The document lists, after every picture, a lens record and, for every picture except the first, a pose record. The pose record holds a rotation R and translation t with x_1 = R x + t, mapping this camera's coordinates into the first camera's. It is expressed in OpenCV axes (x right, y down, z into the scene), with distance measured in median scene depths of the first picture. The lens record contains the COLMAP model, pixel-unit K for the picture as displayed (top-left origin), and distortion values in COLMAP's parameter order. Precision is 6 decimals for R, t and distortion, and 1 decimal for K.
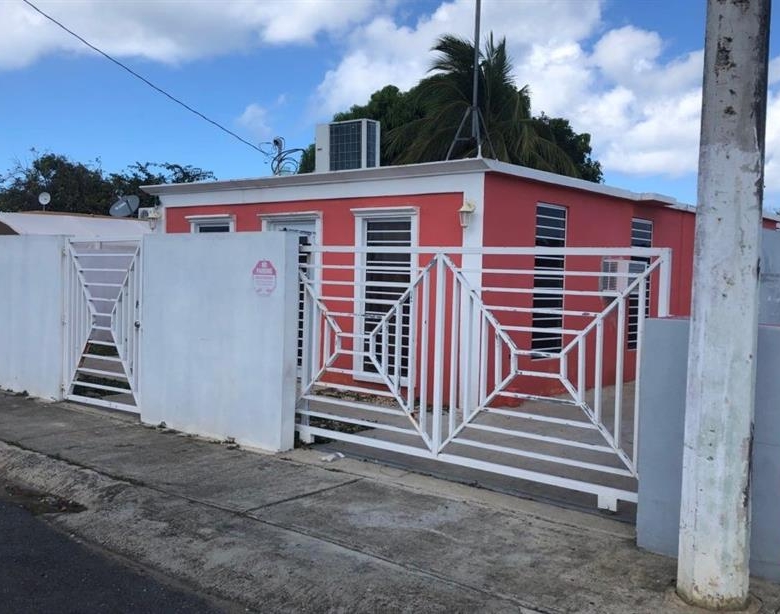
lens RADIAL K [[840.2, 0, 390.6], [0, 840.2, 305.1], [0, 0, 1]] dist [-0.019852, 0.000000]
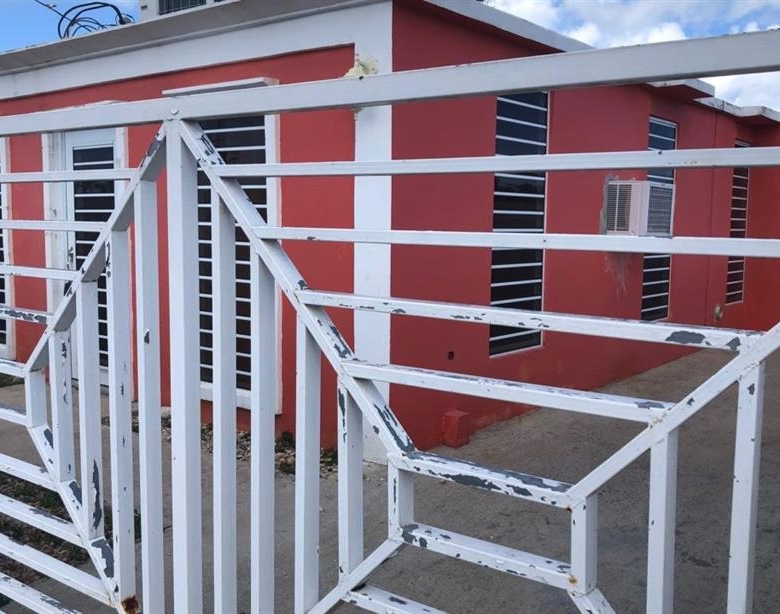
lens RADIAL K [[840.2, 0, 388.8], [0, 840.2, 309.0], [0, 0, 1]] dist [-0.019852, 0.000000]
pose [[0.999316, -0.018078, 0.032248, 0.135301], [0.015709, 0.997263, 0.072242, -0.014062], [-0.033466, -0.071686, 0.996866, 0.728504]]
